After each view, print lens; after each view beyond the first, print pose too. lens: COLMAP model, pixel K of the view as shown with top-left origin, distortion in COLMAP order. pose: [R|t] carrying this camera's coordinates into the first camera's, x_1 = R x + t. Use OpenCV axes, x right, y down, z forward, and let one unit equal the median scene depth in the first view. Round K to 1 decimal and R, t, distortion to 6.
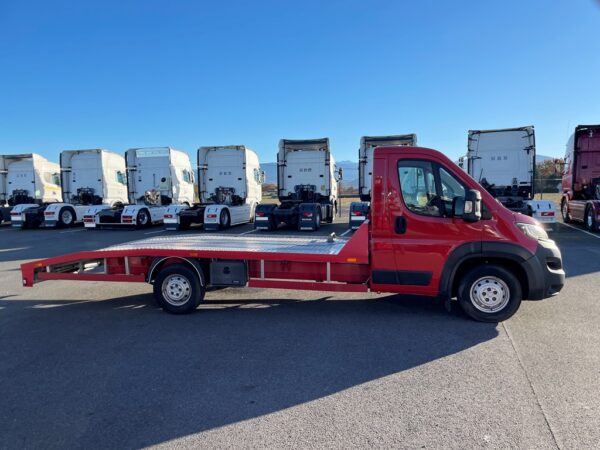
lens RADIAL K [[447.1, 0, 299.9], [0, 447.1, 242.2], [0, 0, 1]] dist [0.103458, -0.133229]
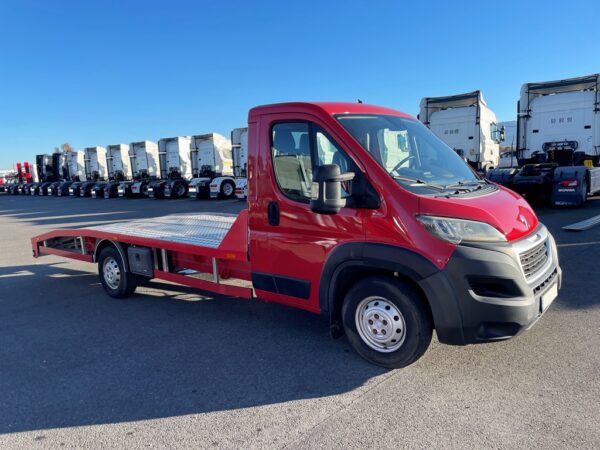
lens RADIAL K [[448.4, 0, 302.0], [0, 448.4, 226.0], [0, 0, 1]] dist [0.111333, -0.137743]
pose [[0.881380, 0.036482, -0.470997, 0.219312], [-0.018978, 0.998943, 0.041863, -0.017841], [0.472027, -0.027959, 0.881141, 0.134241]]
